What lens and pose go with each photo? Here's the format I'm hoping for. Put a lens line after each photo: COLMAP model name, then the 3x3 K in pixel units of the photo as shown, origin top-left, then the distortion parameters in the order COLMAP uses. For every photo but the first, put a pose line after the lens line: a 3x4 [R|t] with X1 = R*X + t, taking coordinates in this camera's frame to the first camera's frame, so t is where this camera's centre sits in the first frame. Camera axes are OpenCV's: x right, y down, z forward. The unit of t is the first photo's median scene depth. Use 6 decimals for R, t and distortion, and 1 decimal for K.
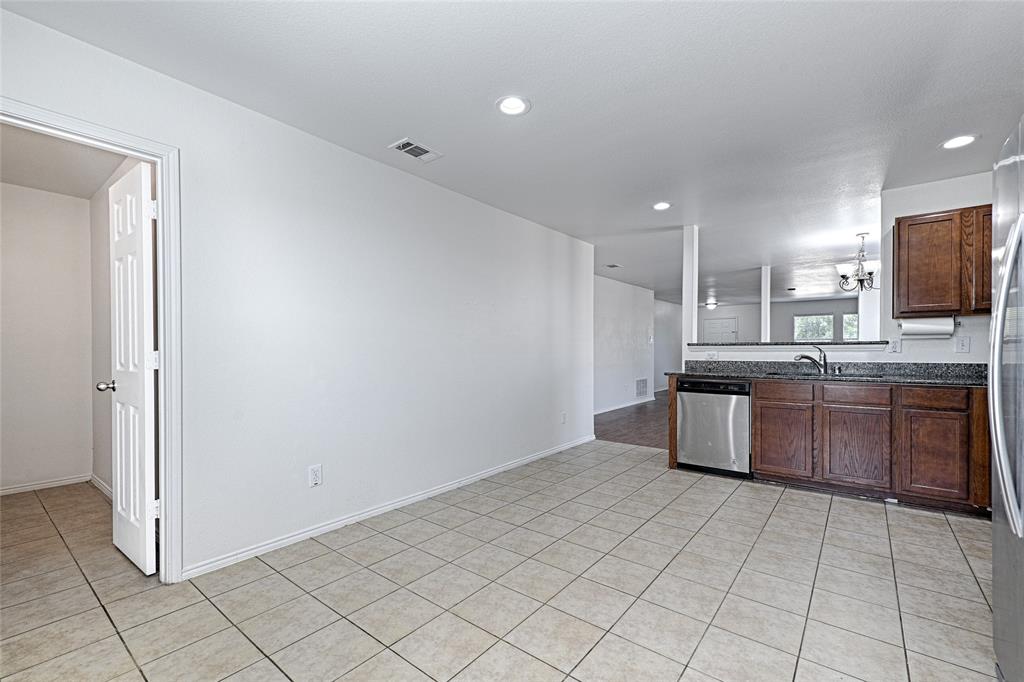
lens RADIAL K [[420.9, 0, 510.8], [0, 420.9, 334.0], [0, 0, 1]] dist [0.014935, 0.000011]
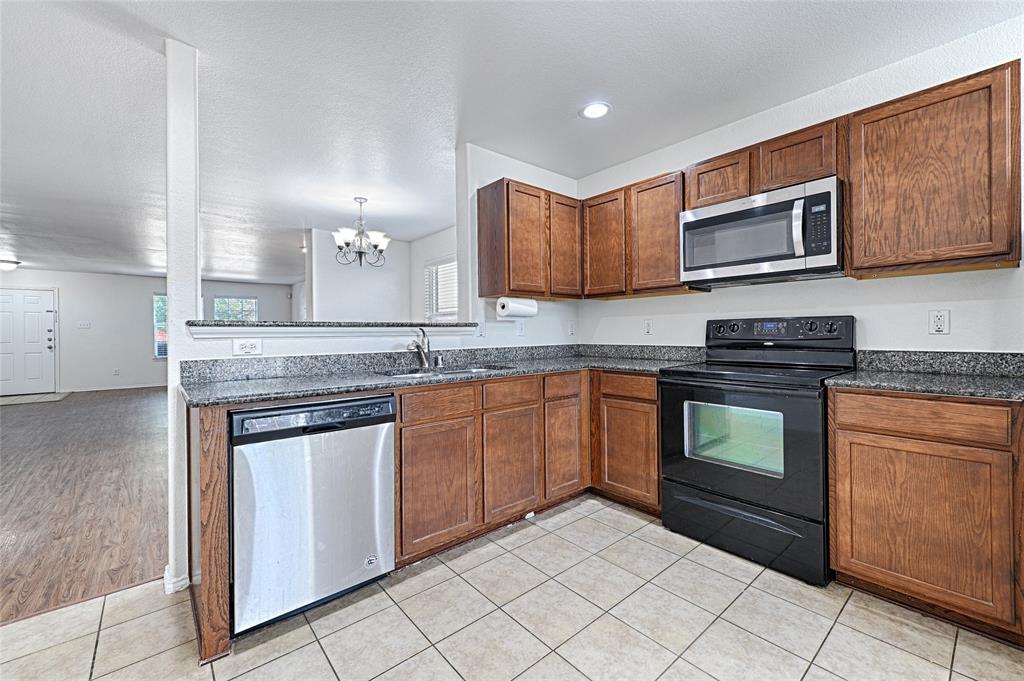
lens RADIAL K [[420.9, 0, 510.8], [0, 420.9, 333.5], [0, 0, 1]] dist [0.014935, 0.000011]
pose [[0.184483, 0.000129, 0.982836, 0.070084], [-0.025727, 0.999658, 0.004698, 0.029941], [-0.982499, -0.026152, 0.184424, 0.735582]]
